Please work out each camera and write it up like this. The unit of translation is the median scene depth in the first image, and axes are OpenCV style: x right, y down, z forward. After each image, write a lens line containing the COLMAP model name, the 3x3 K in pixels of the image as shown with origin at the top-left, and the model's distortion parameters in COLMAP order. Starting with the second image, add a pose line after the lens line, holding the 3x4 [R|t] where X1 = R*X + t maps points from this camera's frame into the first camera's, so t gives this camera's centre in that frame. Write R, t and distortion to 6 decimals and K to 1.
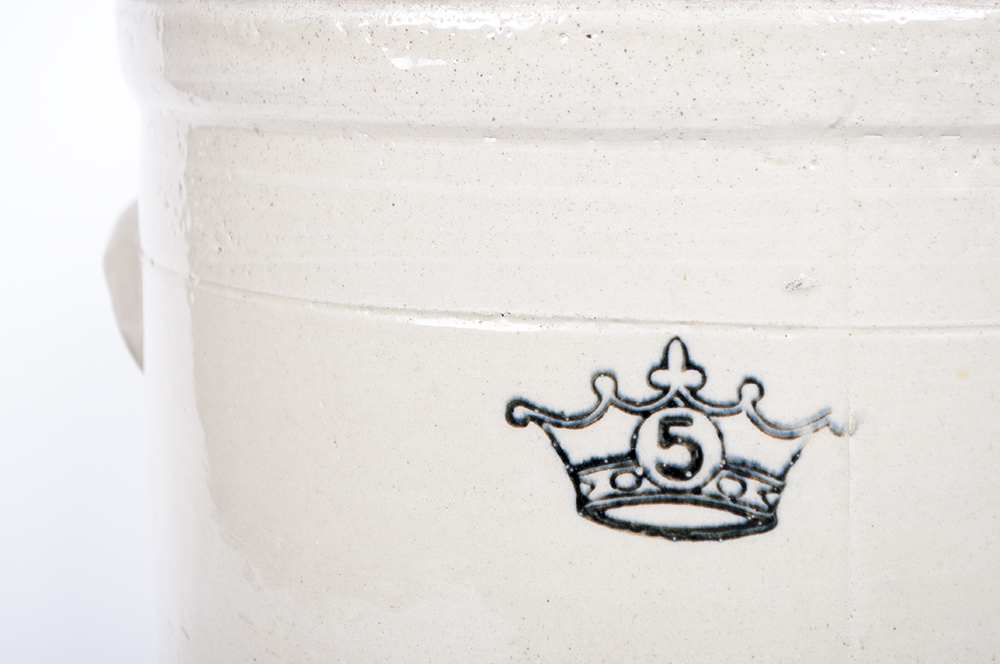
lens RADIAL K [[2246.4, 0, 495.8], [0, 2246.4, 330.3], [0, 0, 1]] dist [0.026529, 0.000000]
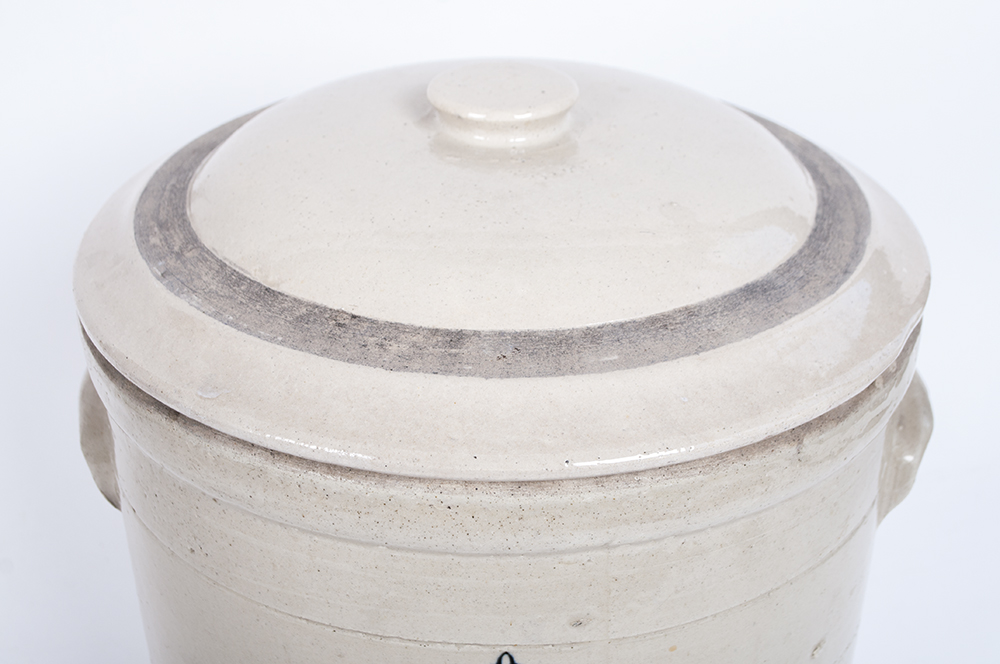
lens RADIAL K [[1411.8, 0, 498.5], [0, 1411.8, 332.3], [0, 0, 1]] dist [-0.004494, 0.000000]
pose [[0.977841, -0.099635, 0.184119, -0.090977], [0.029571, 0.936402, 0.349681, -0.573338], [-0.207250, -0.336488, 0.918599, 0.131925]]
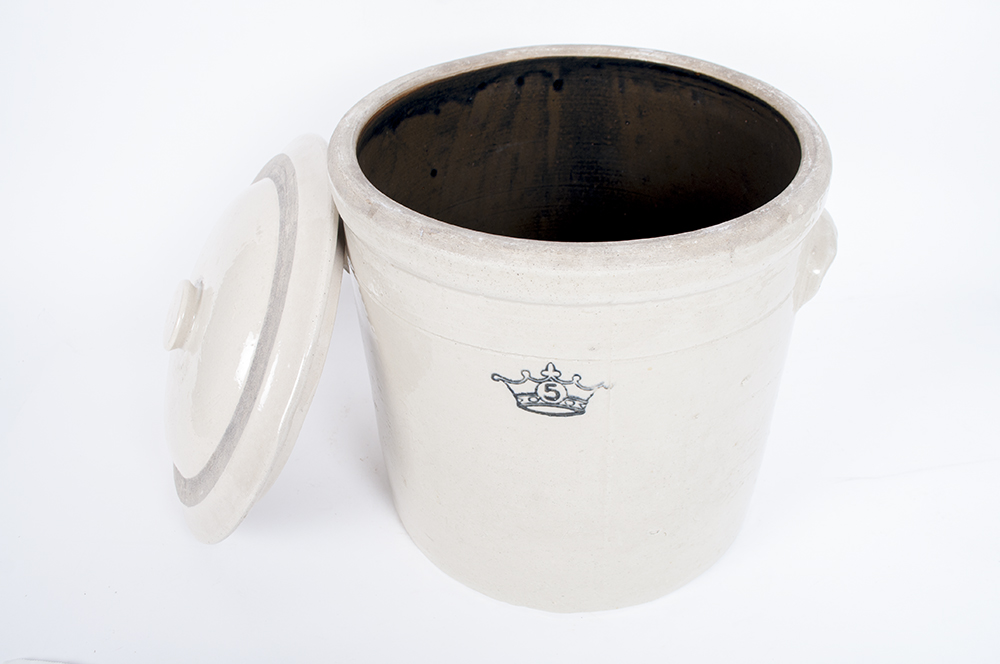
lens RADIAL K [[899.5, 0, 494.3], [0, 899.5, 330.7], [0, 0, 1]] dist [-0.070564, -0.004243]
pose [[0.998406, -0.052985, 0.019440, -0.011088], [0.037545, 0.880704, 0.472177, -0.570497], [-0.042139, -0.470694, 0.881289, 0.016098]]
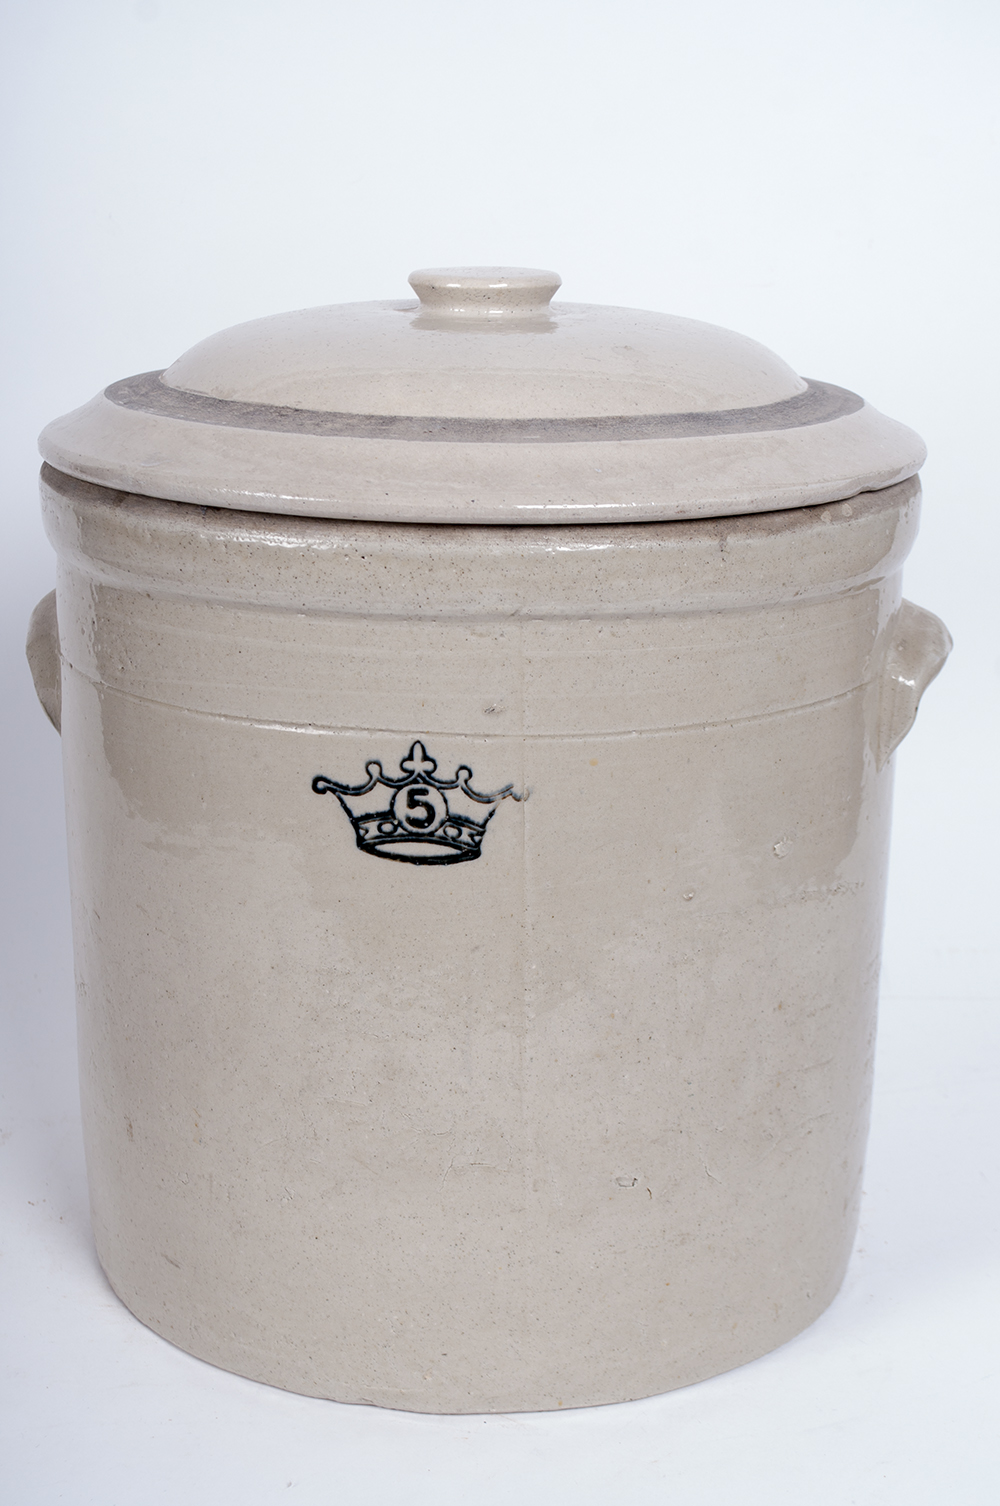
lens RADIAL K [[2383.9, 0, 486.1], [0, 2383.9, 720.2], [0, 0, 1]] dist [0.001672, 0.000000]
pose [[0.997005, -0.005025, 0.077172, -0.002949], [-0.001865, 0.996034, 0.088949, -0.163281], [-0.077313, -0.088826, 0.993042, -0.699237]]
